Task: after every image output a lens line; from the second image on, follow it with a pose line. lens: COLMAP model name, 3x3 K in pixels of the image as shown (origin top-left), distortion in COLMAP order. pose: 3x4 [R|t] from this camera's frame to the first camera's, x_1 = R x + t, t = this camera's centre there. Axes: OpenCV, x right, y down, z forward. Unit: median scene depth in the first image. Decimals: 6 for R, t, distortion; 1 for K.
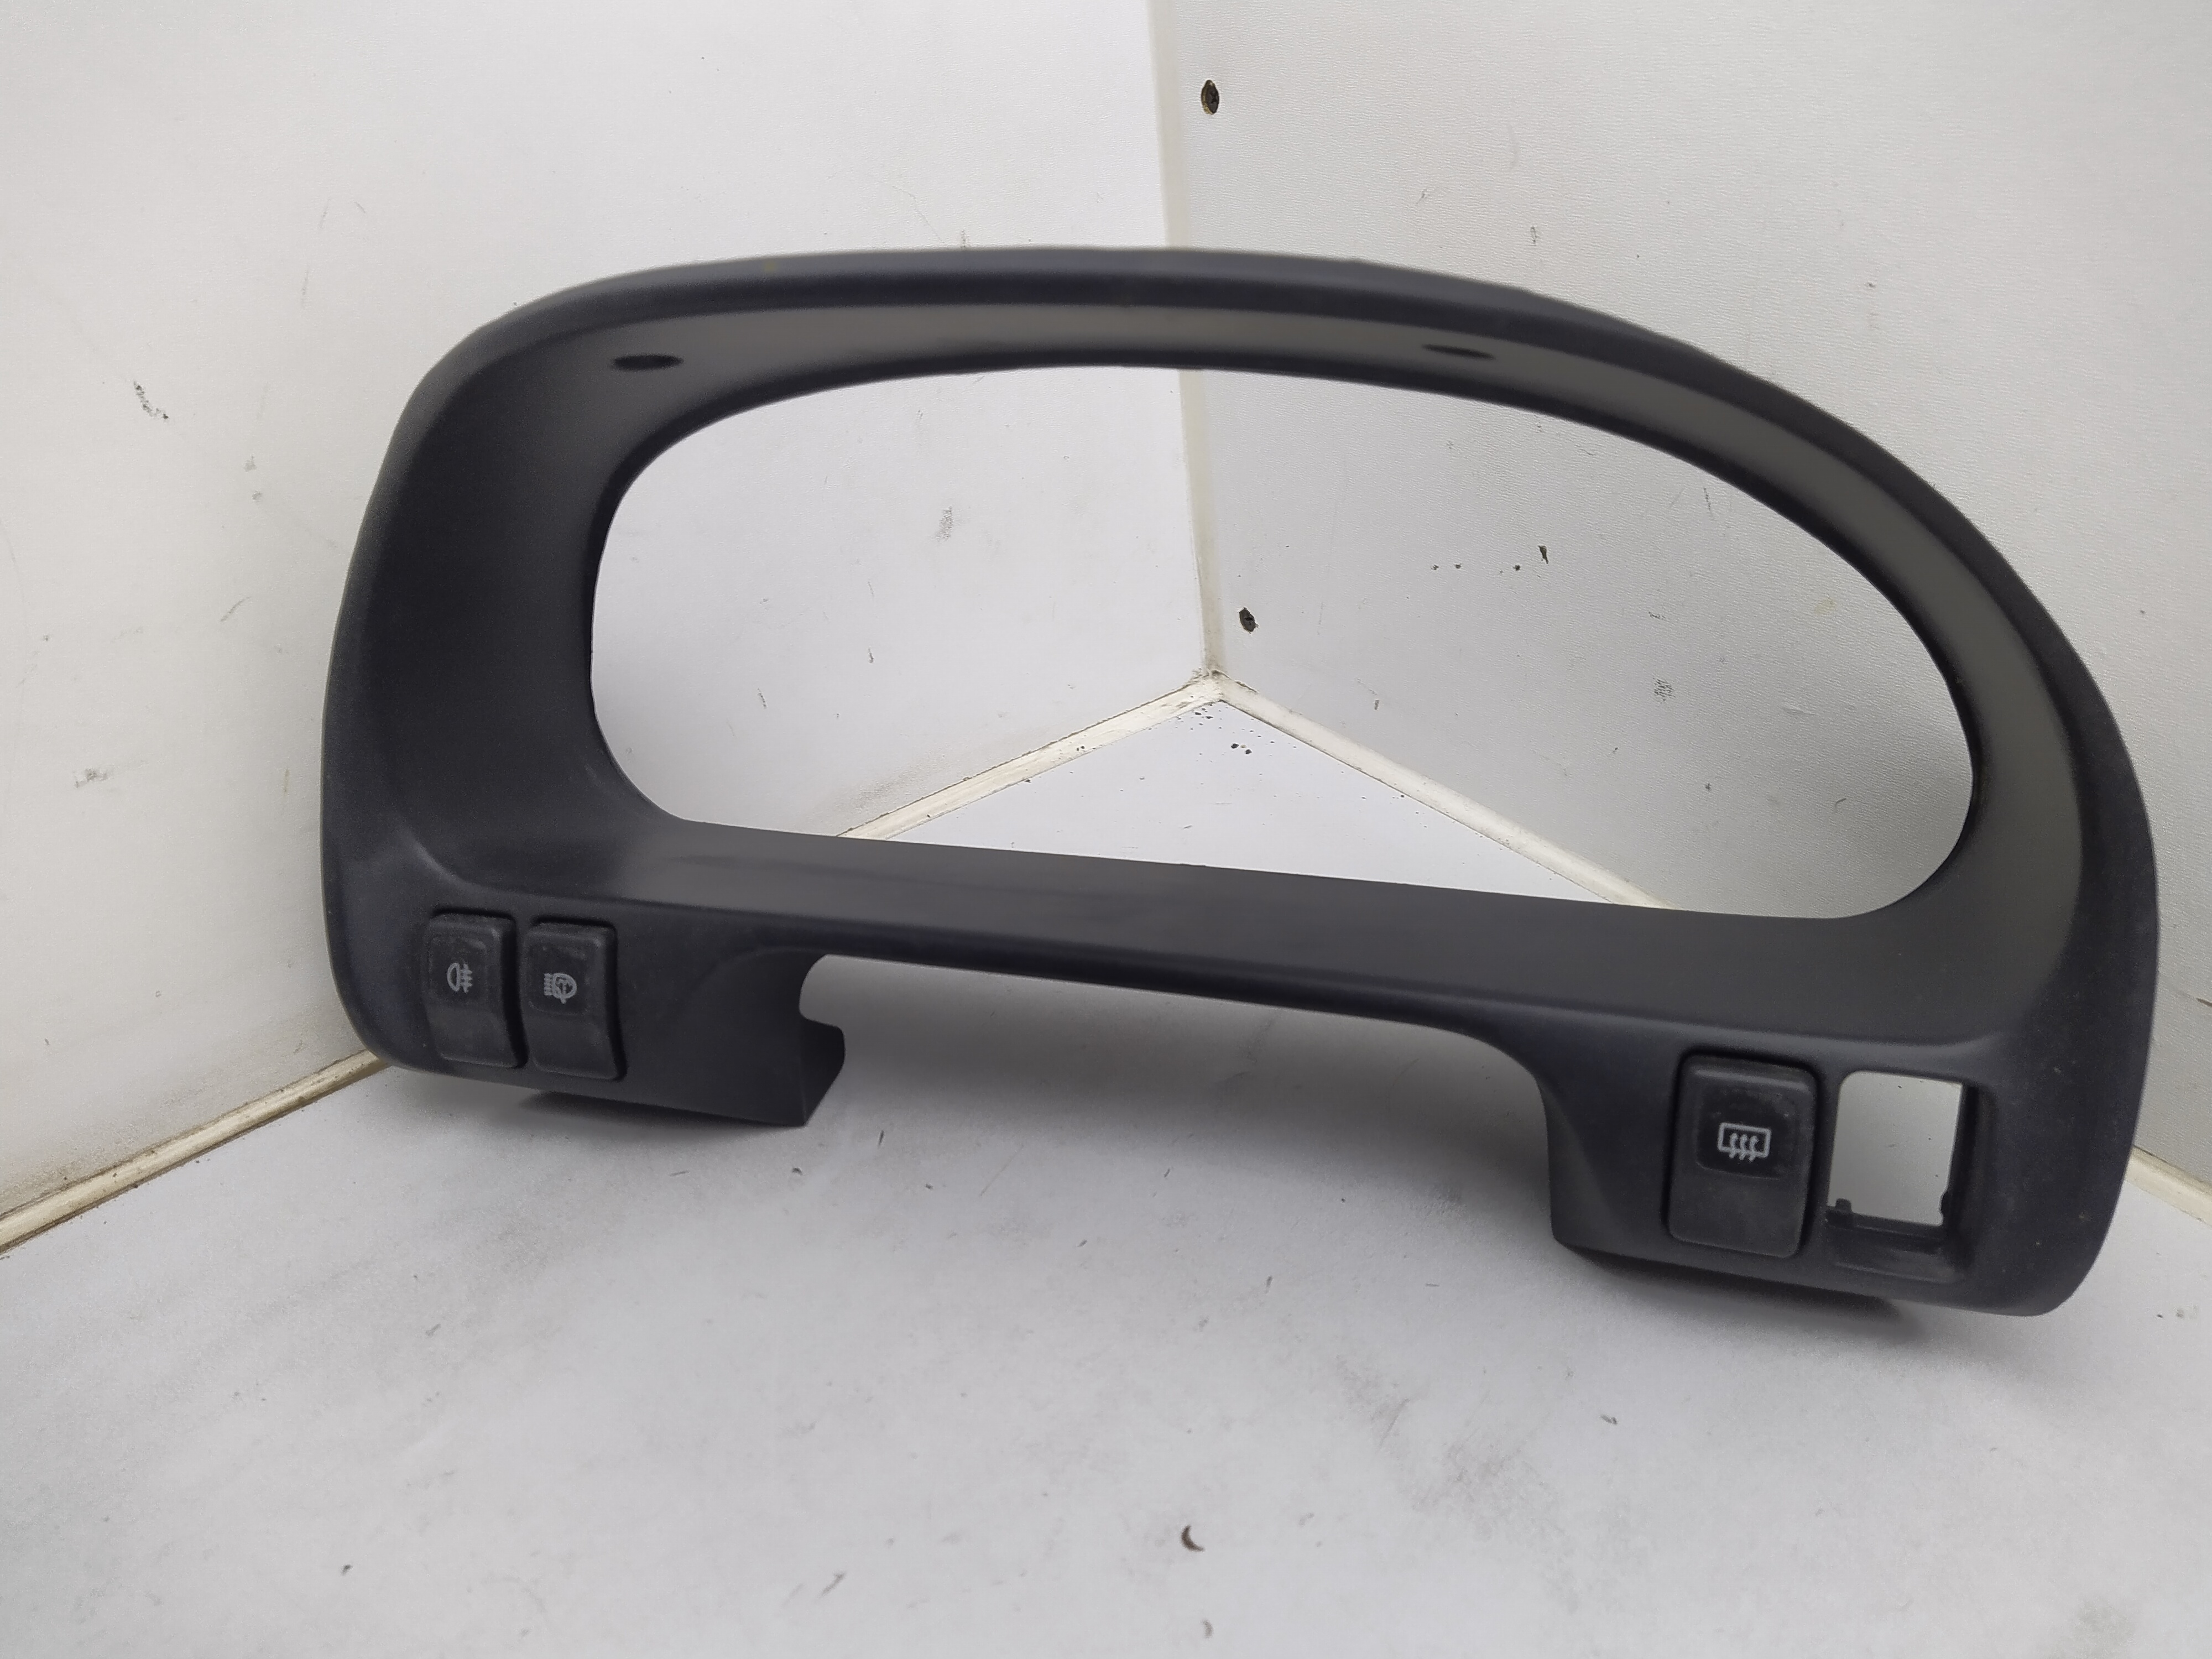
lens RADIAL K [[1671.7, 0, 1089.6], [0, 1671.7, 820.6], [0, 0, 1]] dist [0.091078, -0.101844]
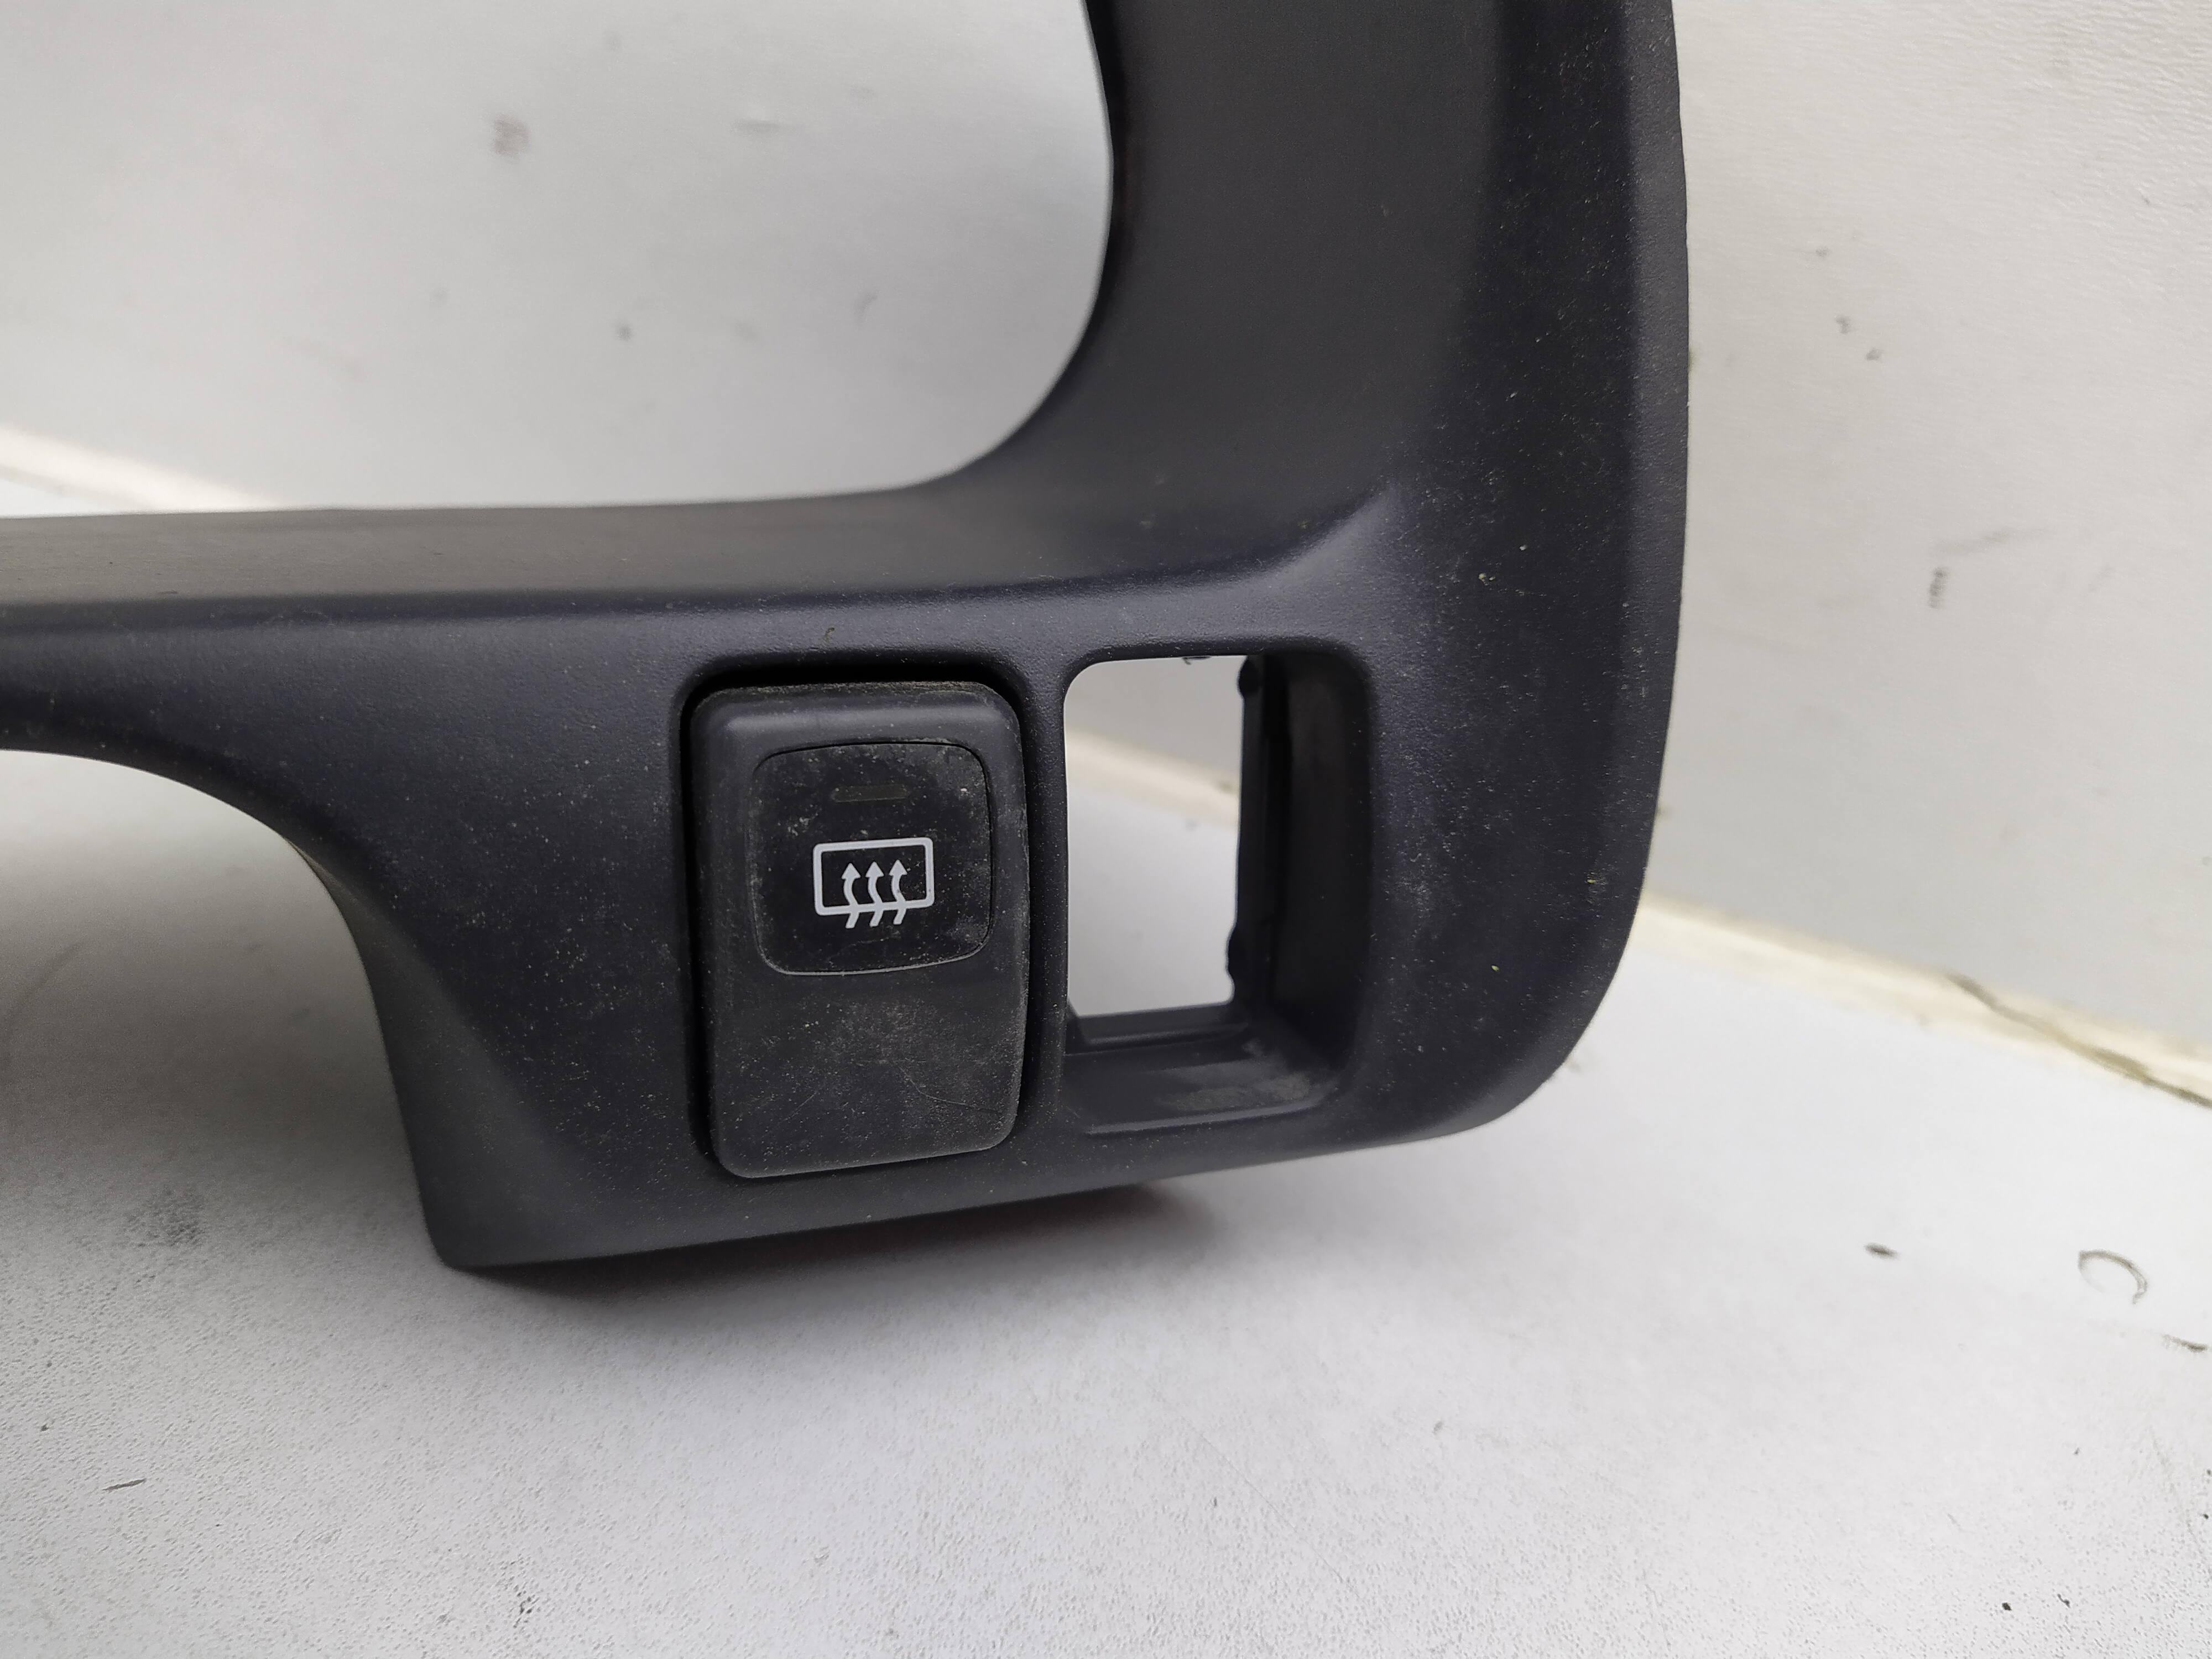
lens RADIAL K [[1745.4, 0, 1106.0], [0, 1745.4, 829.5], [0, 0, 1]] dist [0.068043, -0.176259]
pose [[0.801862, -0.155222, 0.576995, 0.183650], [0.136230, 0.987727, 0.076395, 0.140366], [-0.581771, 0.017346, 0.813167, 0.588160]]
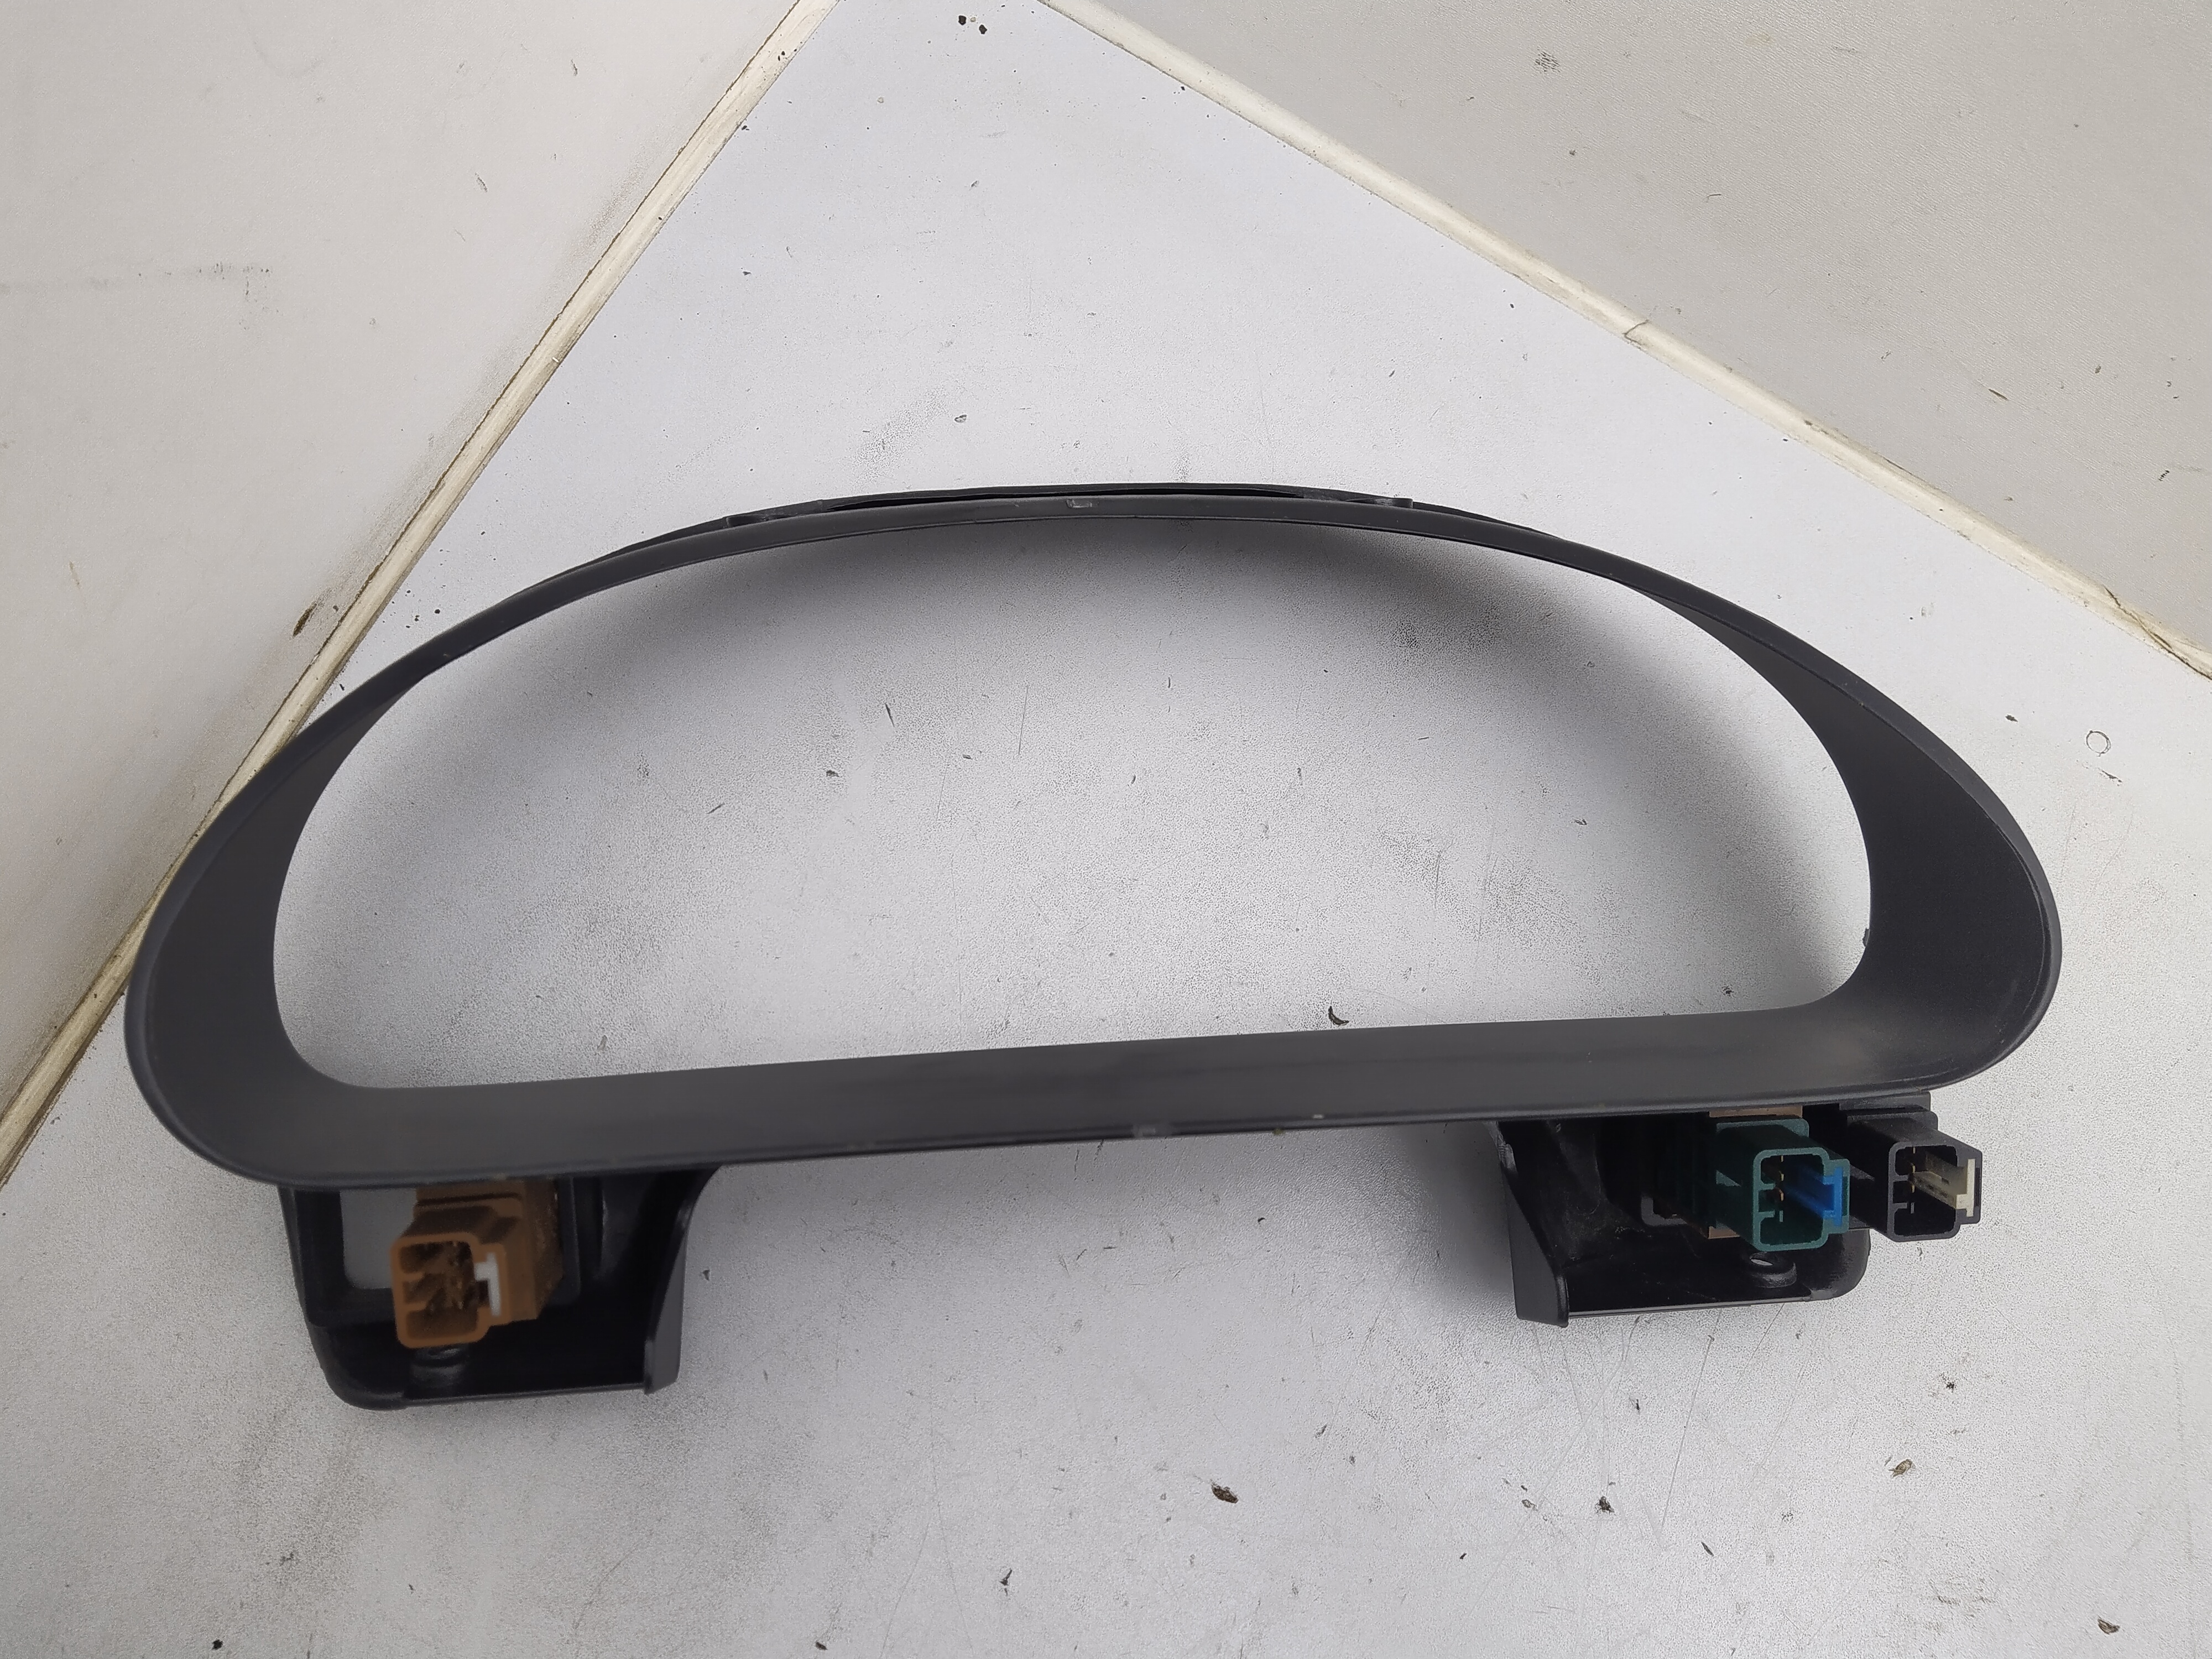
lens RADIAL K [[1671.7, 0, 1089.6], [0, 1671.7, 820.6], [0, 0, 1]] dist [0.091078, -0.101844]
pose [[0.894518, -0.349378, 0.278879, -0.394608], [0.066738, 0.721224, 0.689479, -0.566273], [-0.442023, -0.598140, 0.668465, 0.260582]]
